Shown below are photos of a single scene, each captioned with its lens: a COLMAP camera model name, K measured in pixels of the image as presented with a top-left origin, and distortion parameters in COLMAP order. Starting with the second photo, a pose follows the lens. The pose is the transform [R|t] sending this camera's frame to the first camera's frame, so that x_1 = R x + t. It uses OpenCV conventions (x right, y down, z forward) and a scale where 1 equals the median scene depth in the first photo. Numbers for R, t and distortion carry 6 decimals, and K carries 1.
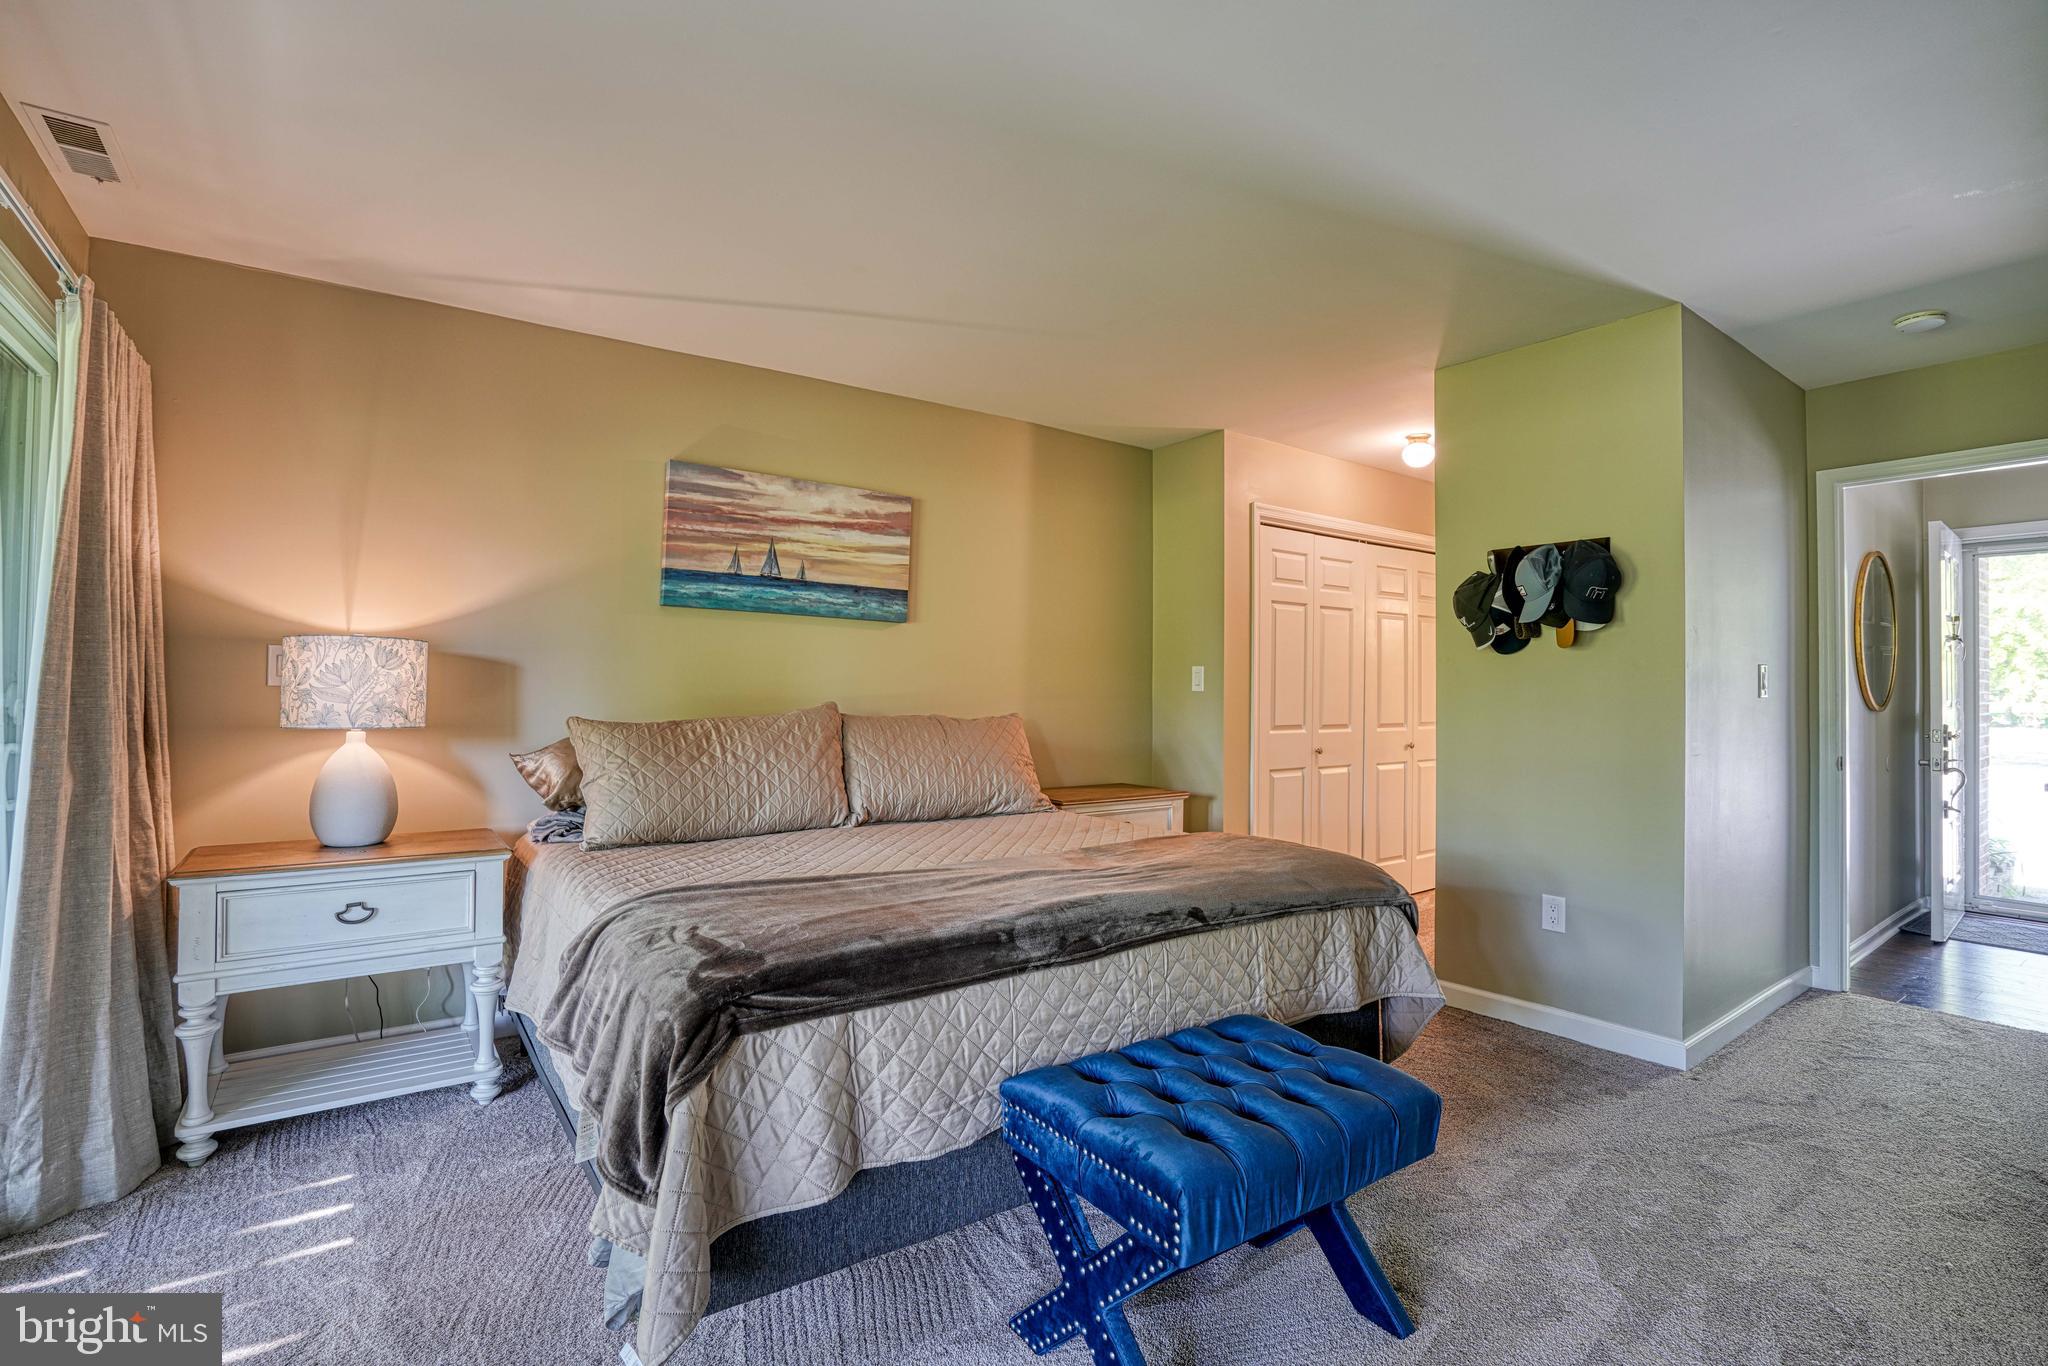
lens RADIAL K [[949.1, 0, 1019.6], [0, 949.1, 653.4], [0, 0, 1]] dist [-0.047720, 0.013674]
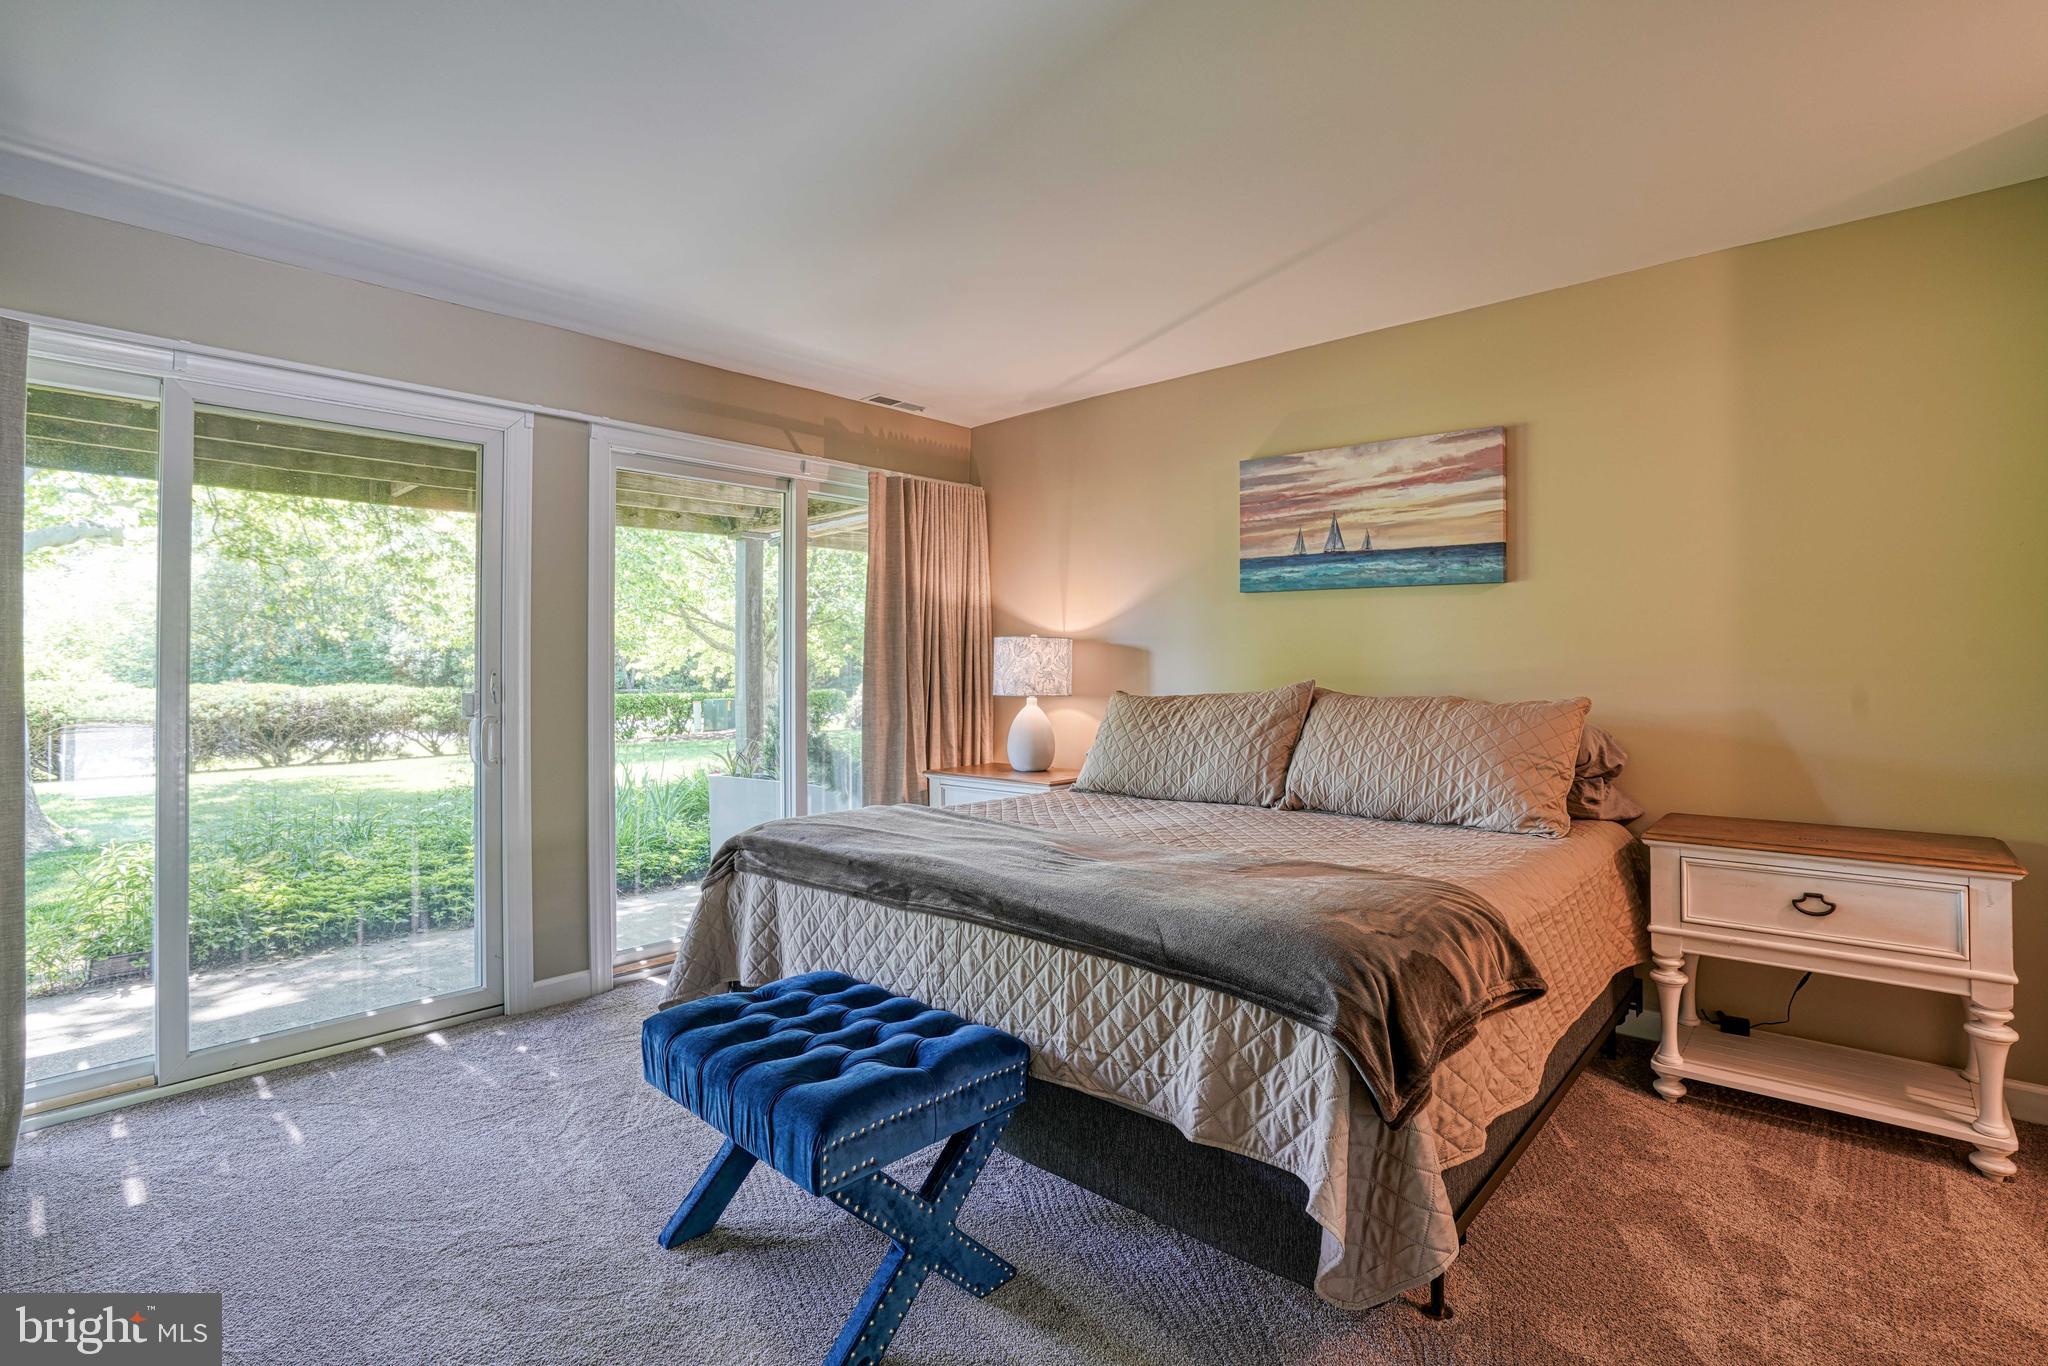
lens RADIAL K [[949.1, 0, 1012.4], [0, 949.1, 661.5], [0, 0, 1]] dist [-0.047720, 0.013674]
pose [[0.224347, -0.013398, -0.974417, 0.614925], [0.045390, 0.998964, -0.003285, 0.019956], [0.973452, -0.043491, 0.224723, 0.455317]]
